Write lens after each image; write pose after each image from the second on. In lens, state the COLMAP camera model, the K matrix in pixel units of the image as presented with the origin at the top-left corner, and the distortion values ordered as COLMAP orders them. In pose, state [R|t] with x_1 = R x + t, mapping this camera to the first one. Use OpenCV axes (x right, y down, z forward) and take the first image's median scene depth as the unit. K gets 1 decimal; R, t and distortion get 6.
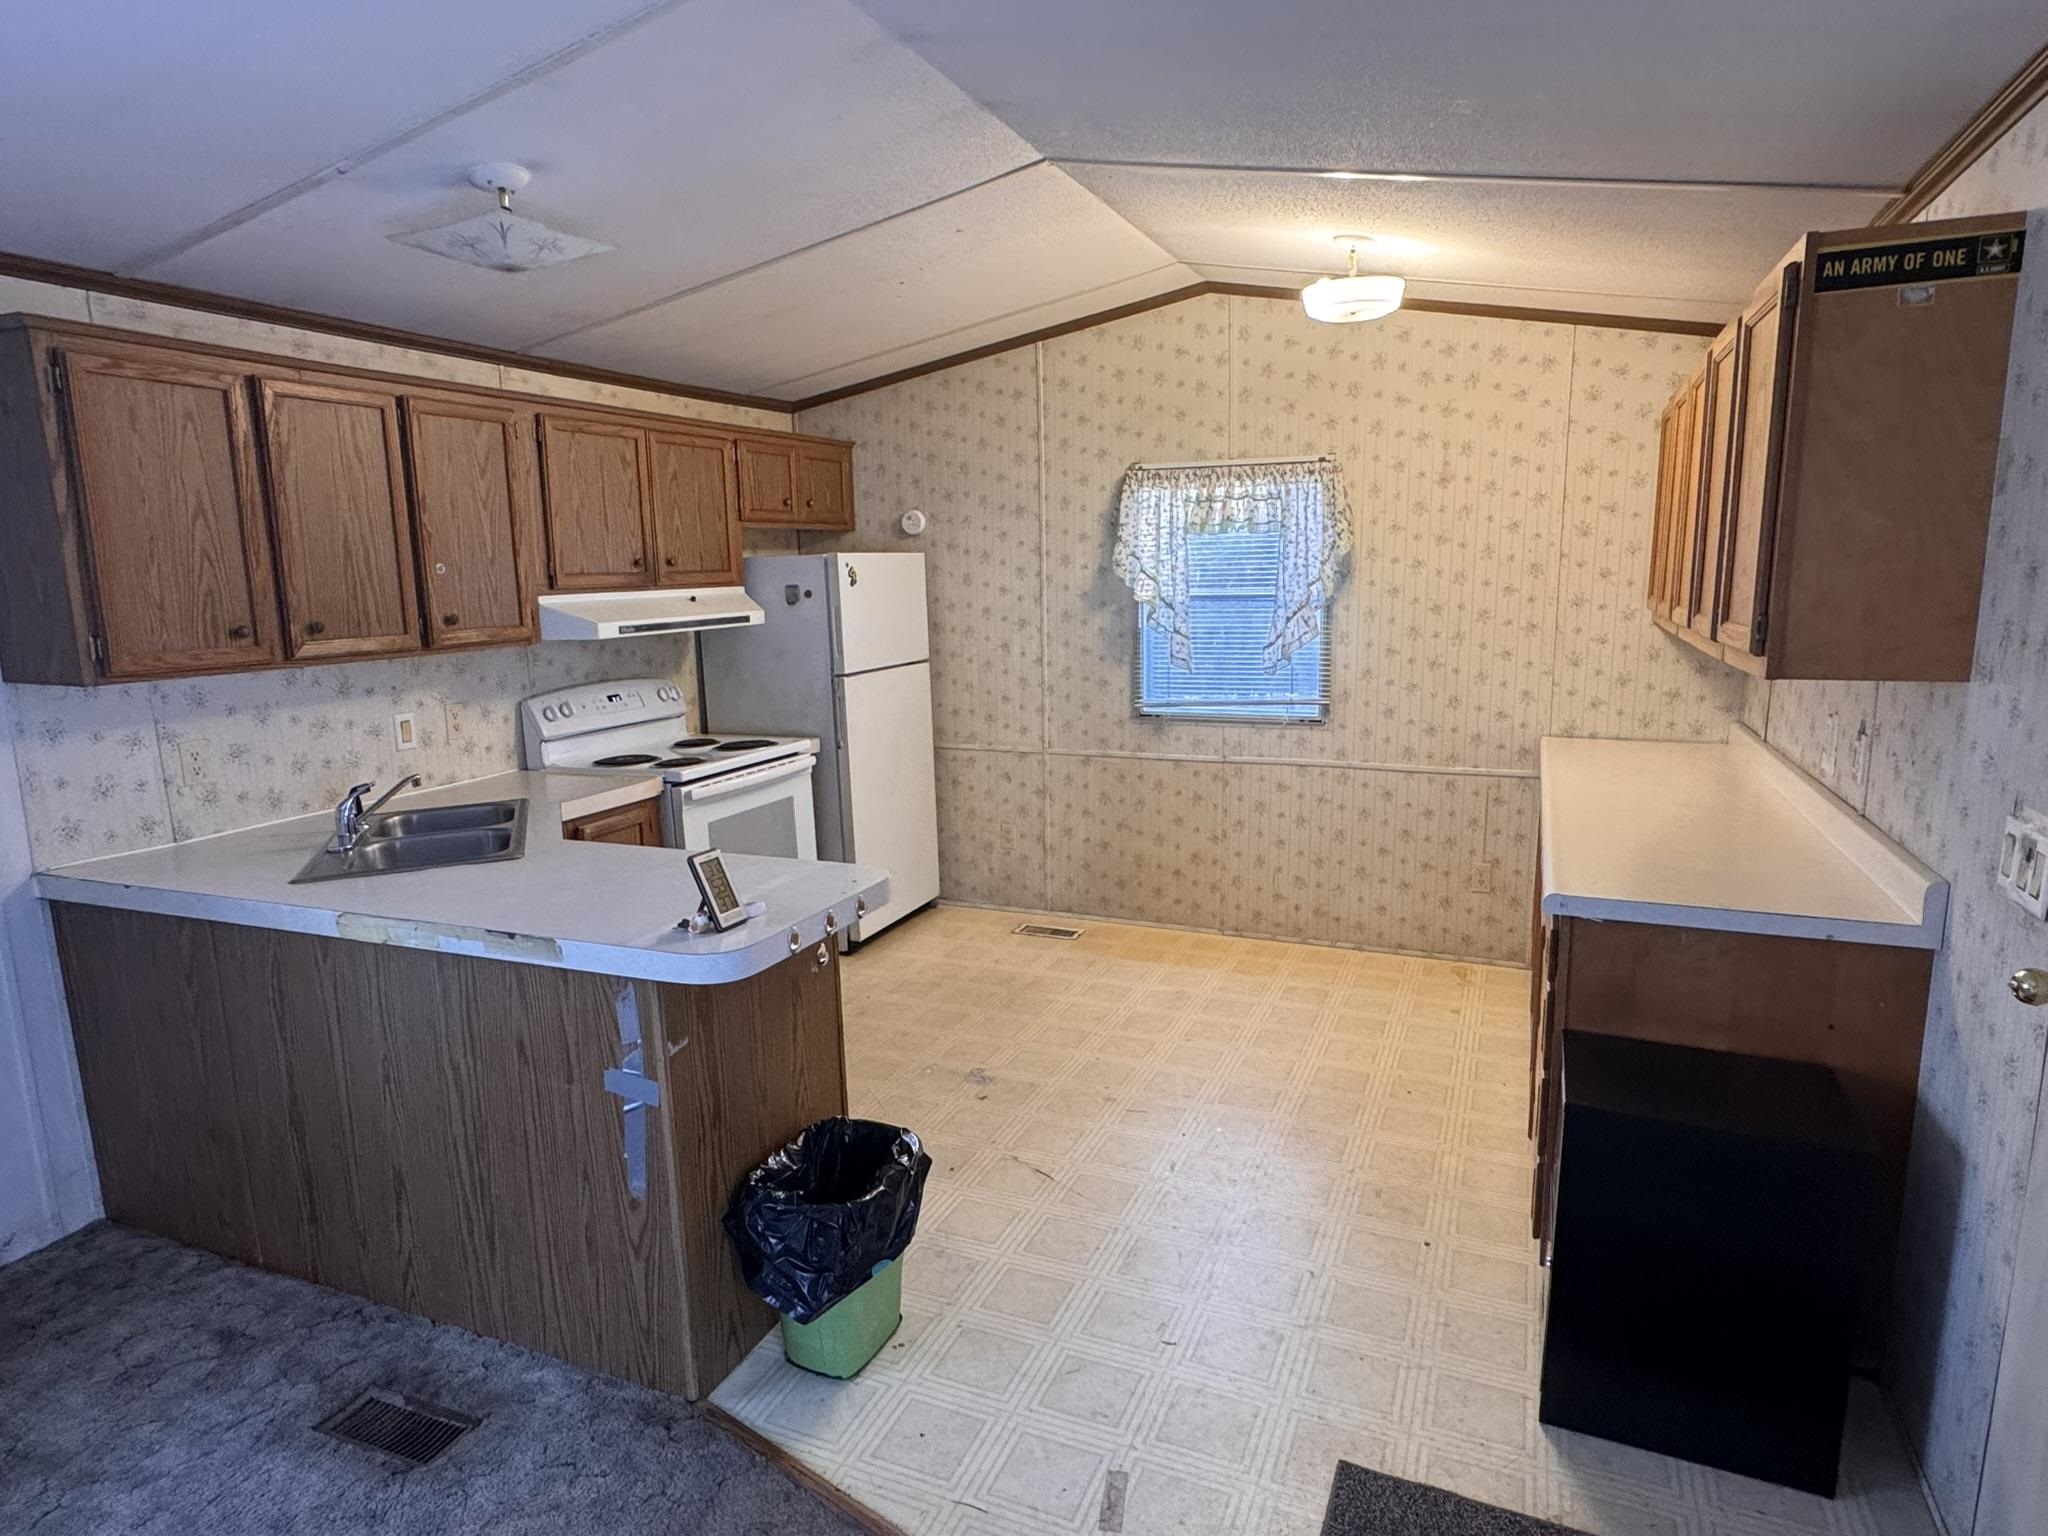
lens RADIAL K [[1179.0, 0, 1016.1], [0, 1179.0, 776.8], [0, 0, 1]] dist [-0.008244, 0.003363]
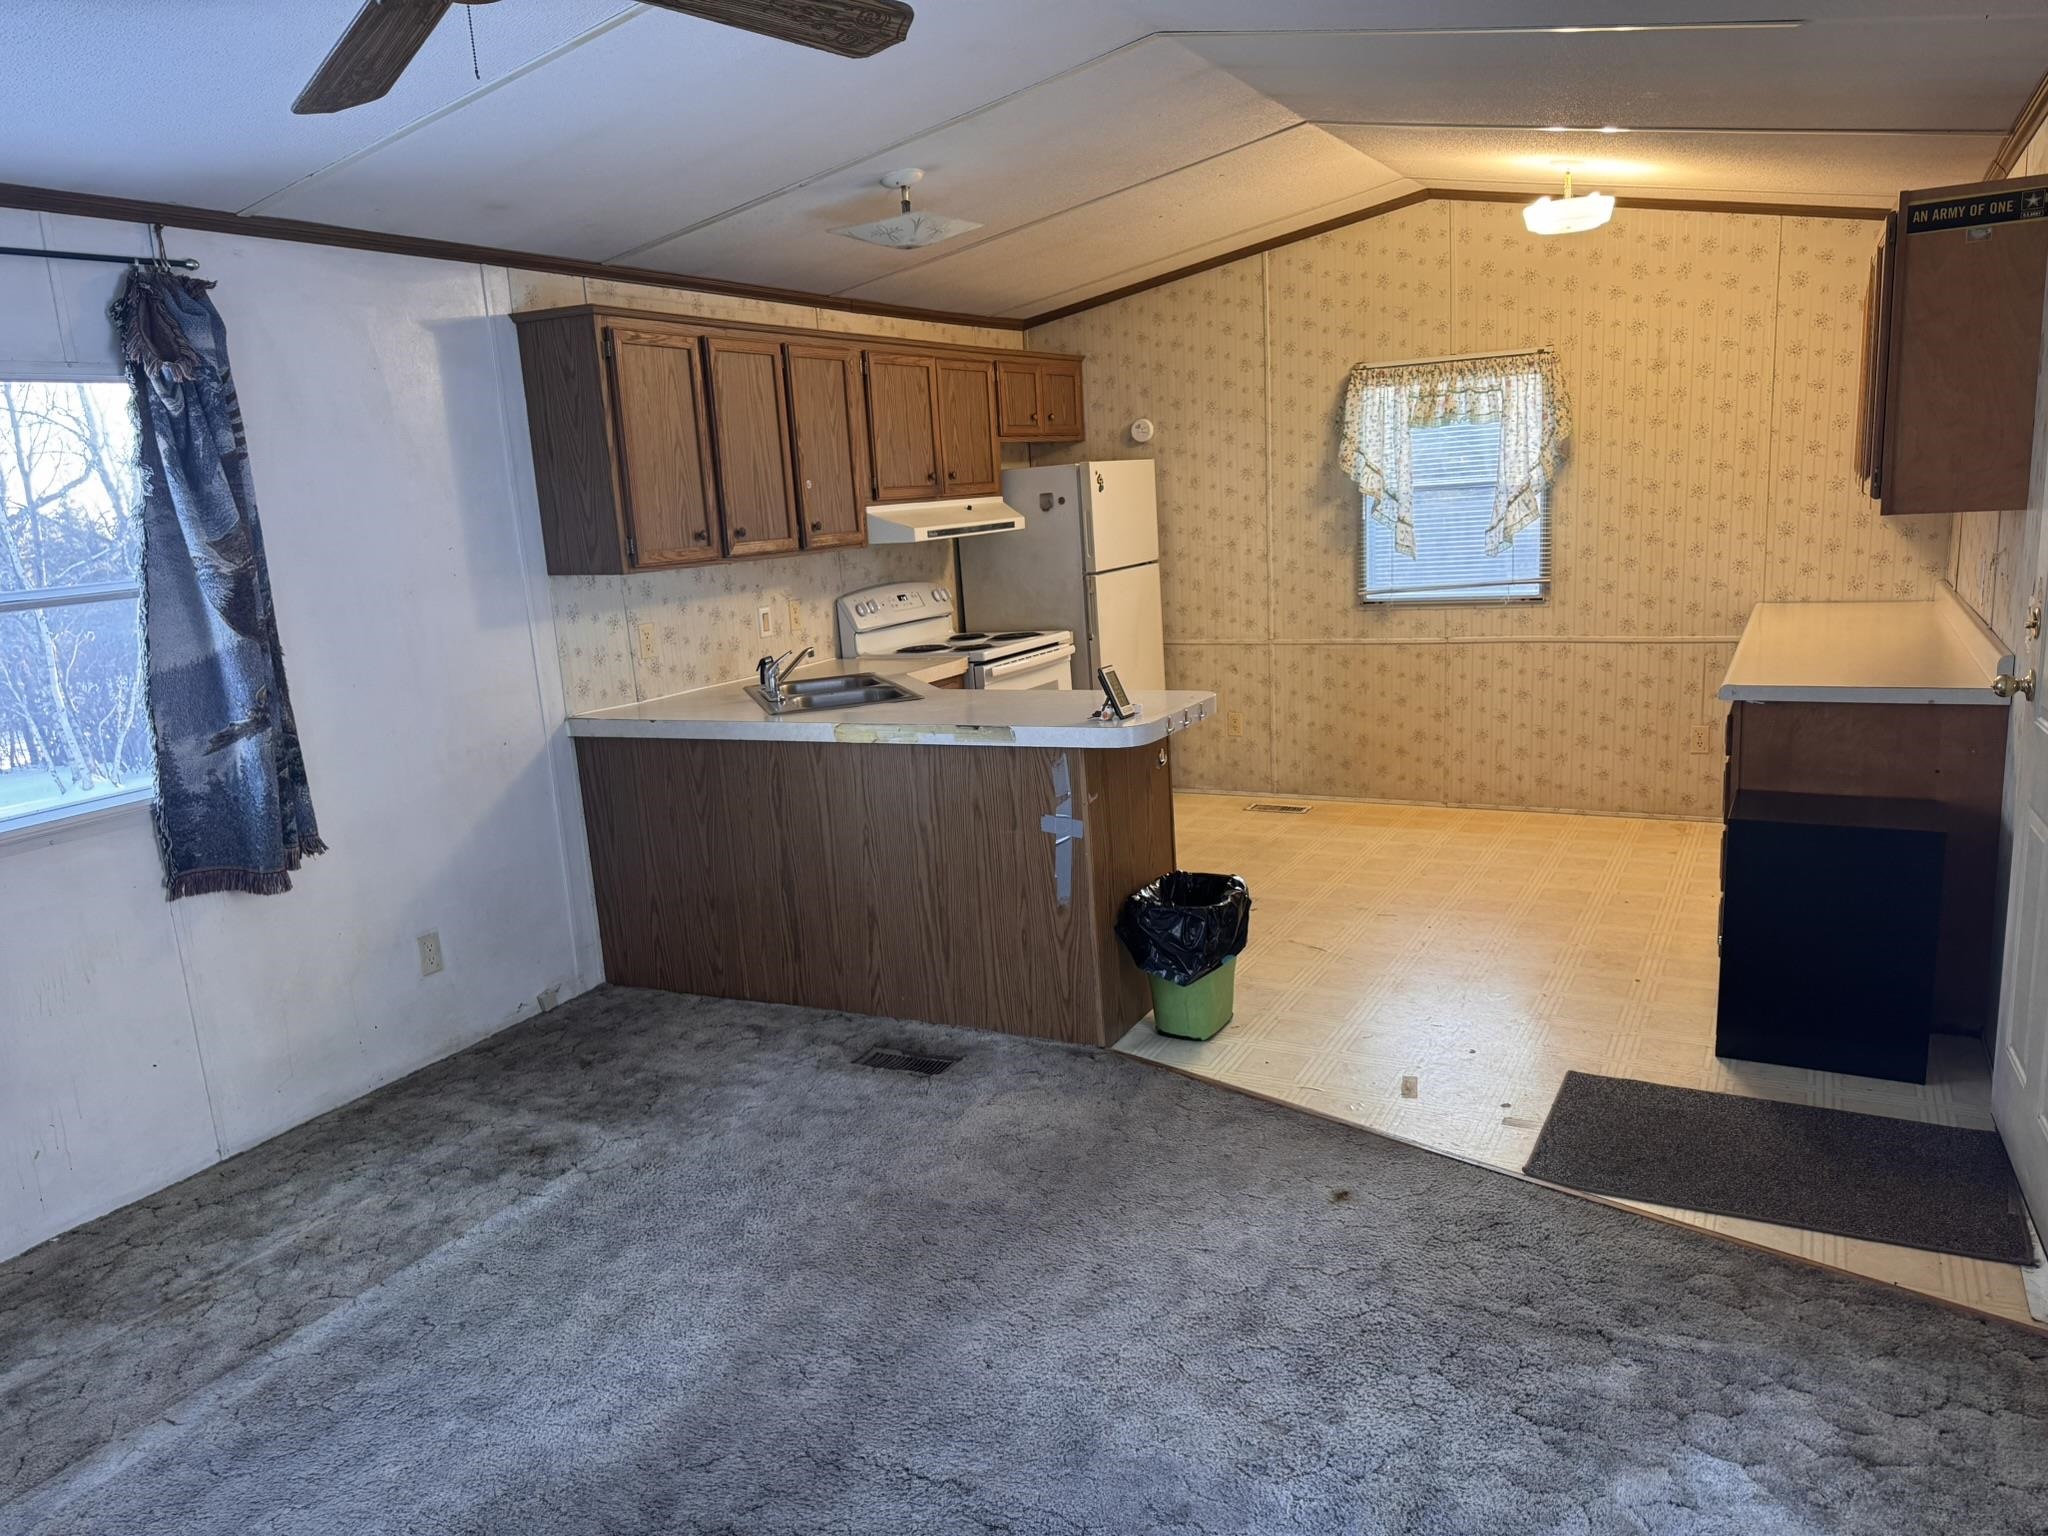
lens RADIAL K [[1438.1, 0, 1014.0], [0, 1438.1, 793.4], [0, 0, 1]] dist [0.070822, -0.096575]
pose [[0.995586, -0.020870, -0.091509, -0.123882], [0.024079, 0.999128, 0.034109, 0.089137], [0.090717, -0.036162, 0.995220, -0.442604]]
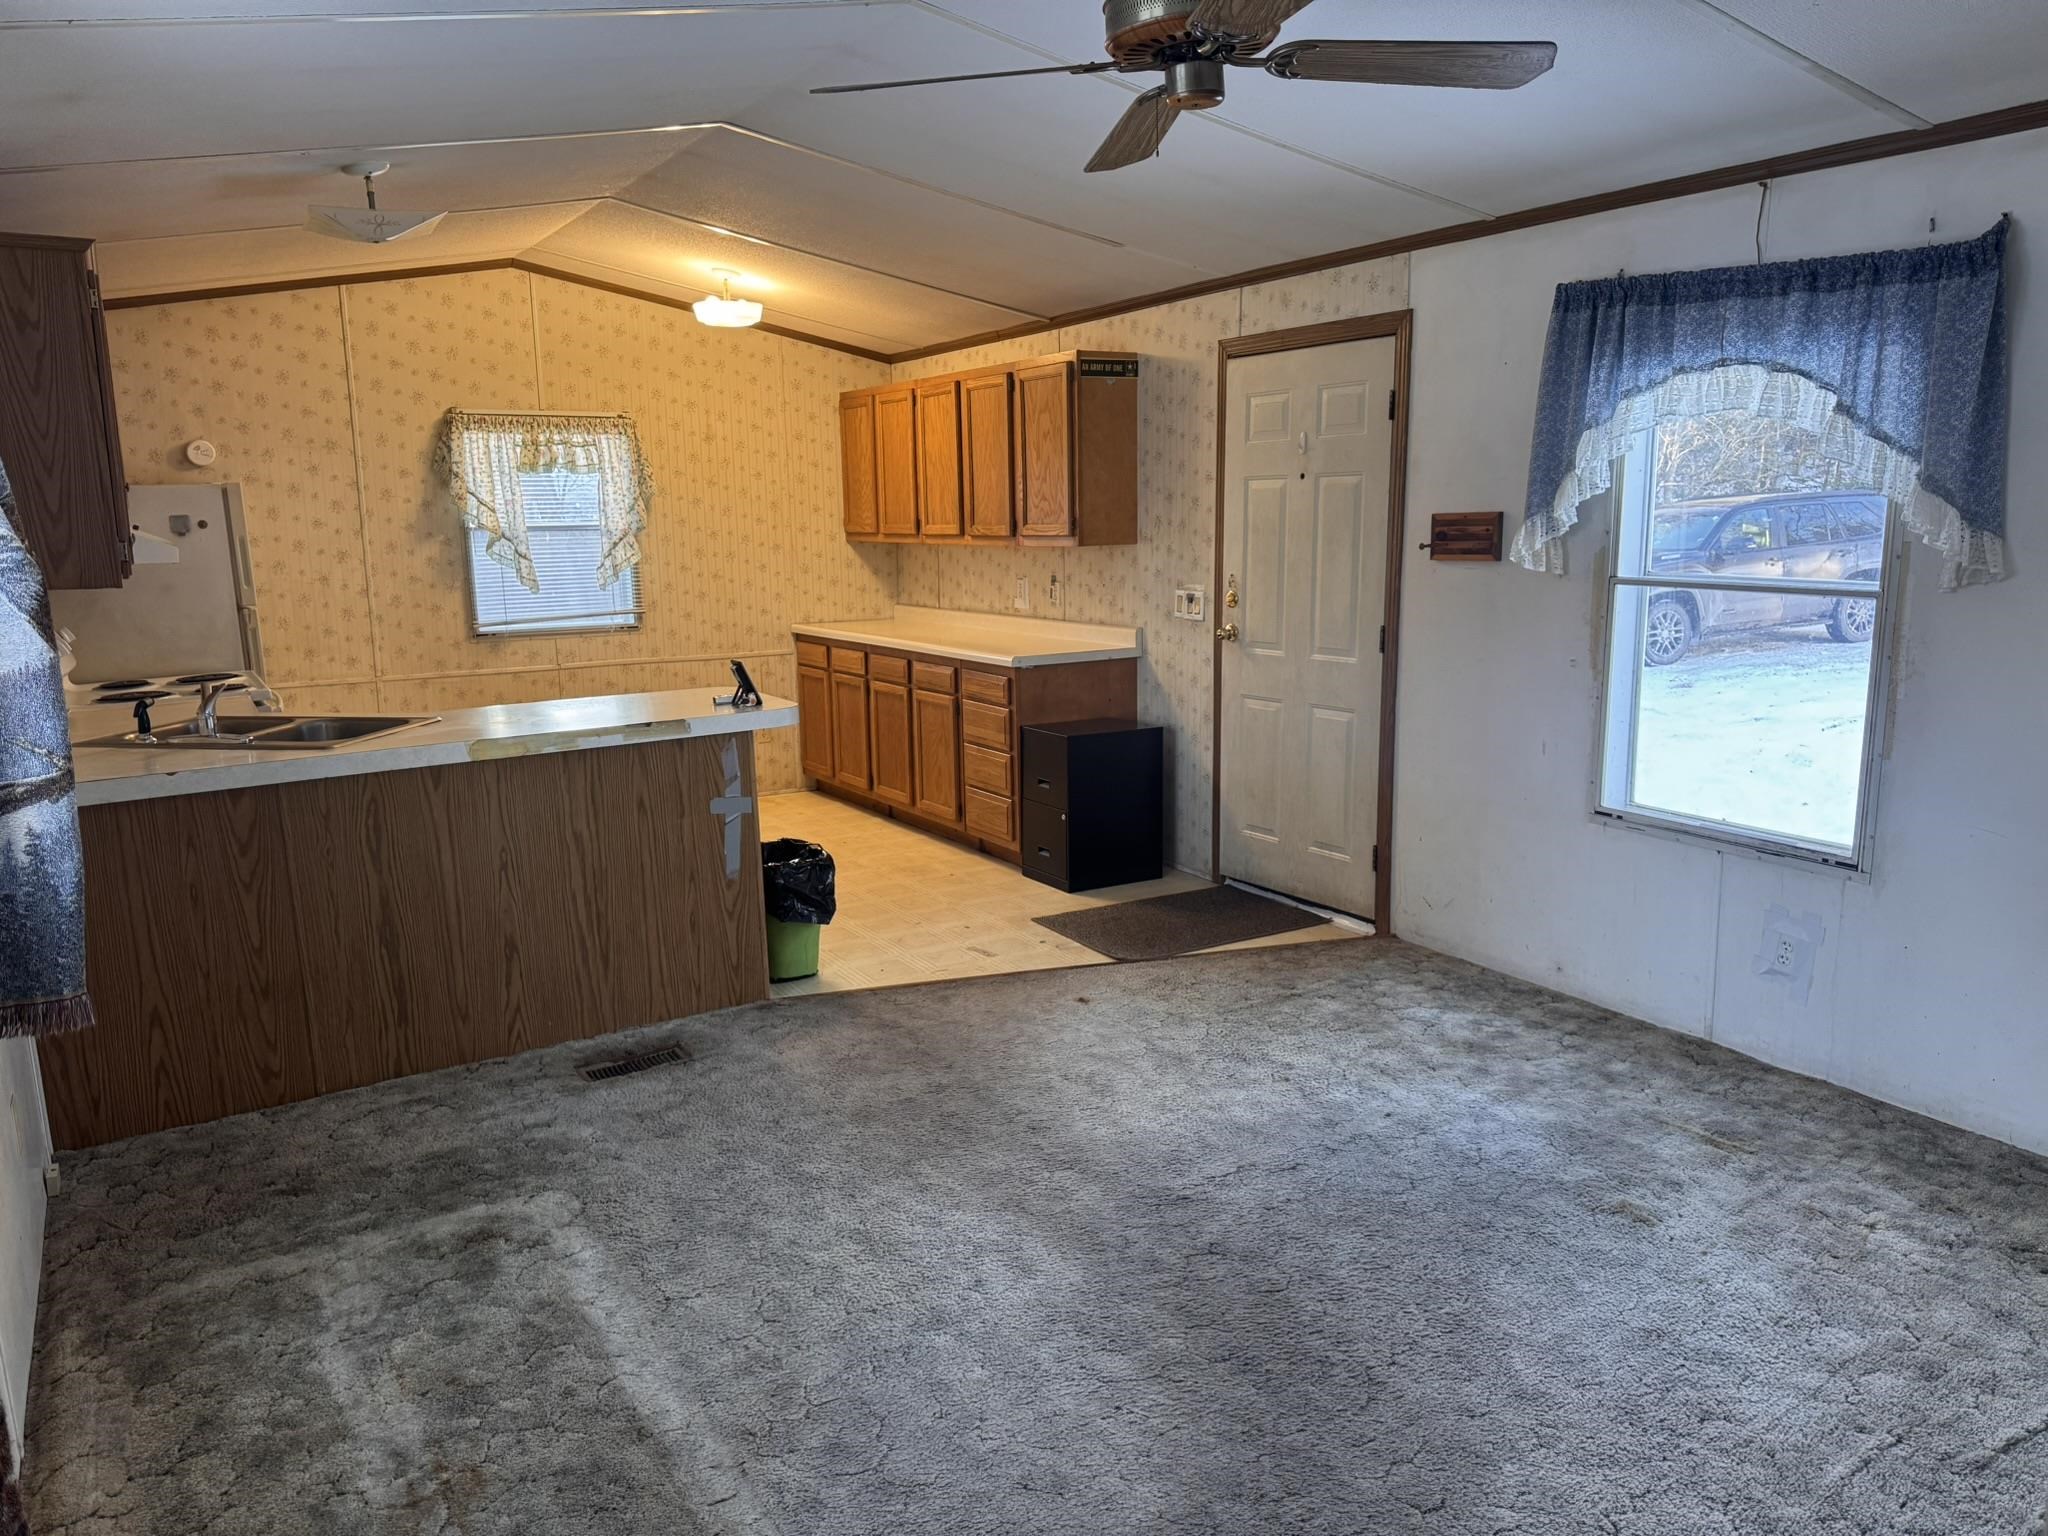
lens RADIAL K [[1438.1, 0, 1042.9], [0, 1438.1, 782.7], [0, 0, 1]] dist [0.070822, -0.096575]
pose [[0.570976, -0.146959, 0.807707, -0.942283], [0.149806, 0.985980, 0.073496, 0.083887], [-0.807183, 0.079035, 0.584986, -0.289361]]
